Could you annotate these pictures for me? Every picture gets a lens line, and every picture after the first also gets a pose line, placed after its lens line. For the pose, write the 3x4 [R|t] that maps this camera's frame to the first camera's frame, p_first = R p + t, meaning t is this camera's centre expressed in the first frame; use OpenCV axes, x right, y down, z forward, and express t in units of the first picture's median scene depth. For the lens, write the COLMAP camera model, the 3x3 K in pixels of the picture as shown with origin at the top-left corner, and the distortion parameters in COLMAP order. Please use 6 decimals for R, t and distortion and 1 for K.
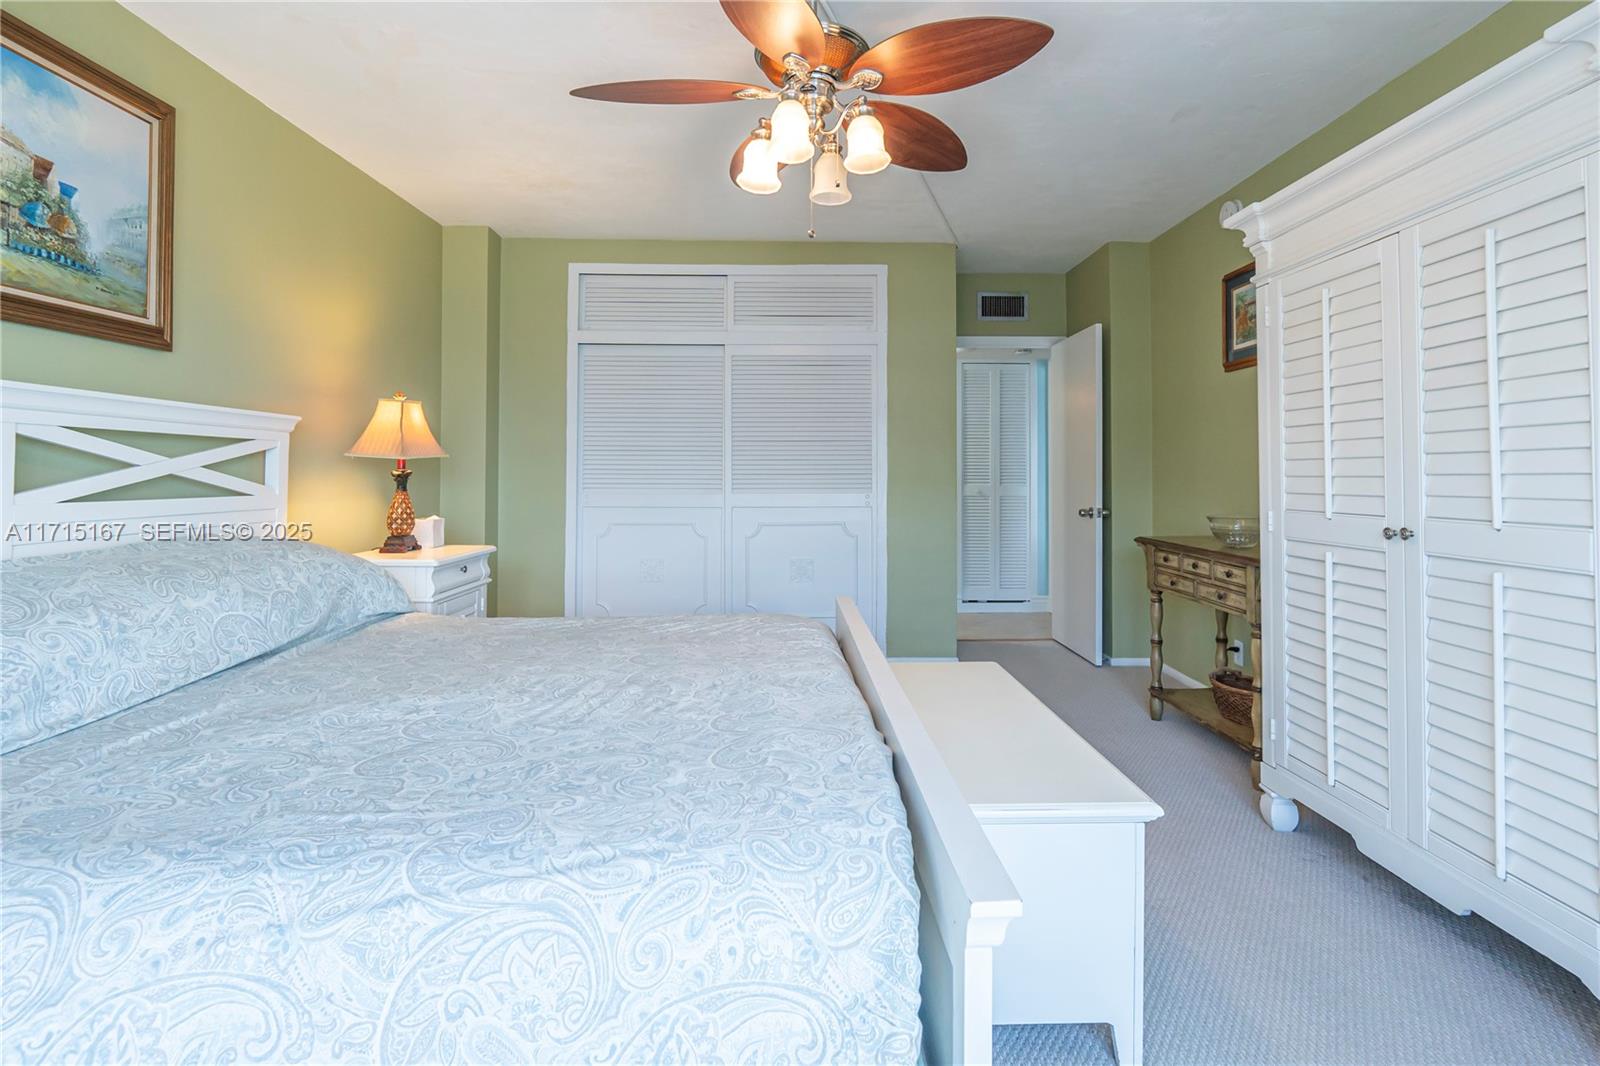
lens RADIAL K [[750.8, 0, 797.9], [0, 750.8, 459.9], [0, 0, 1]] dist [-0.000252, 0.000285]
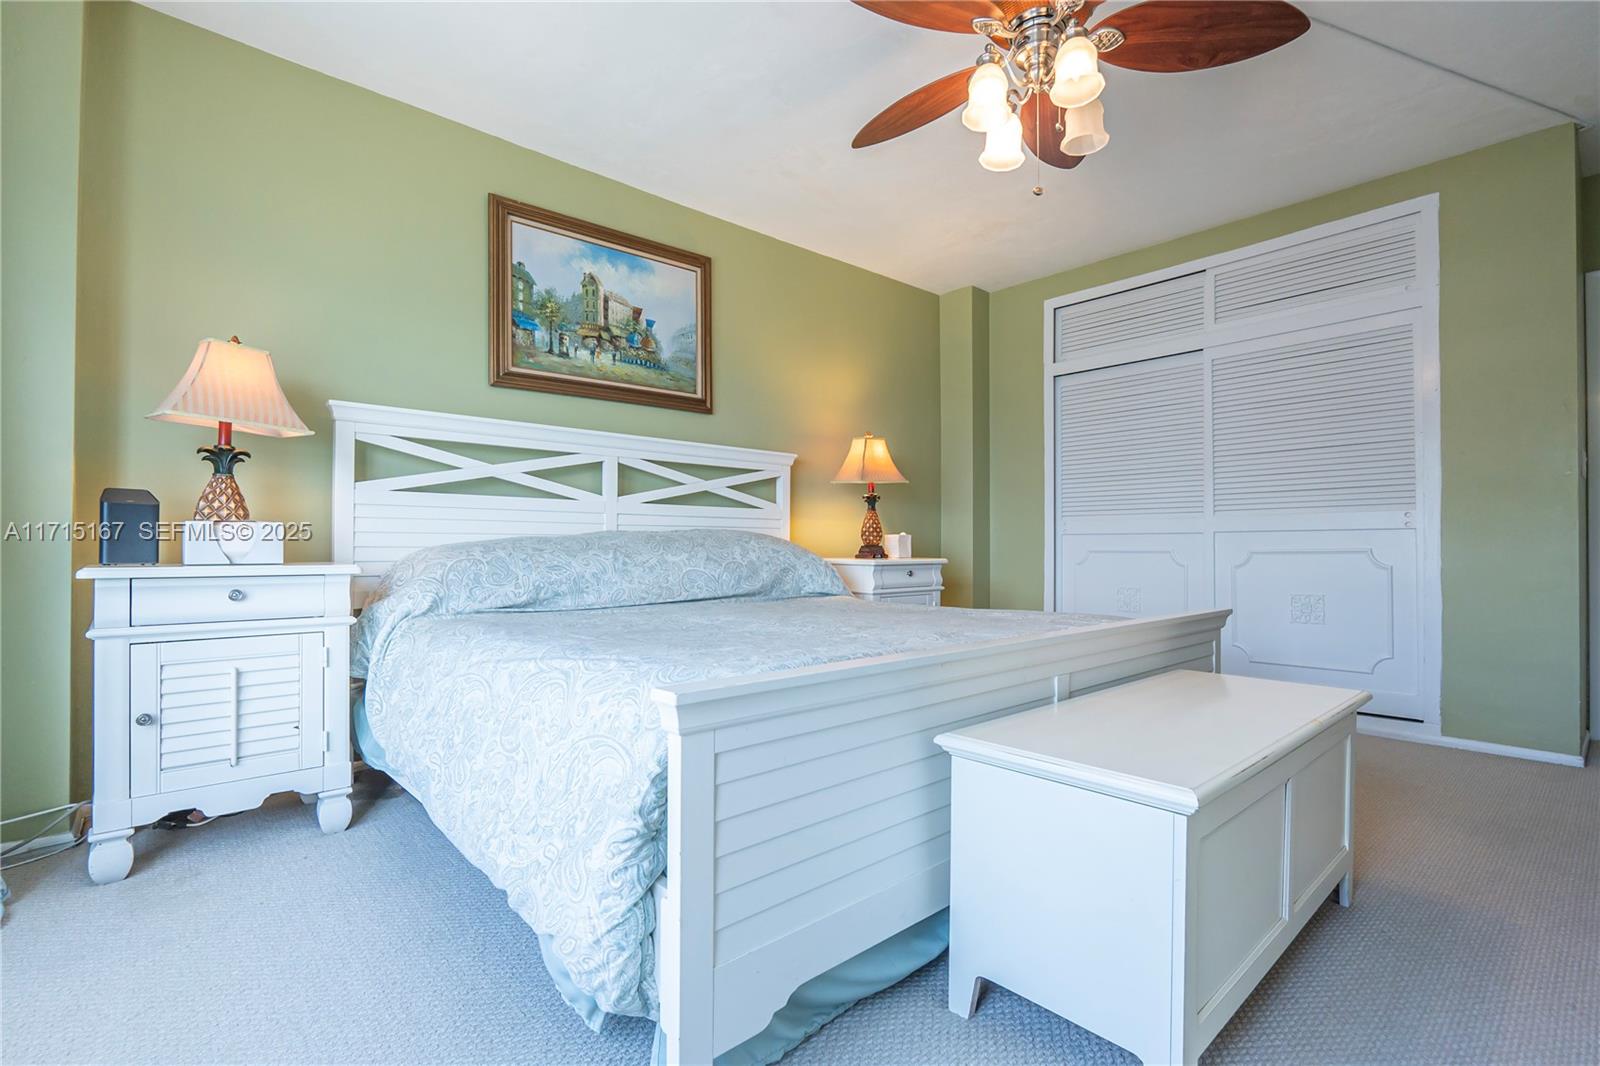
lens RADIAL K [[739.2, 0, 800.0], [0, 739.2, 533.0], [0, 0, 1]] dist [0.002193, 0.000423]
pose [[0.660720, -0.012289, -0.750532, 0.454258], [0.013552, 0.999898, -0.004441, 0.116426], [0.750510, -0.007237, 0.660819, 0.122255]]
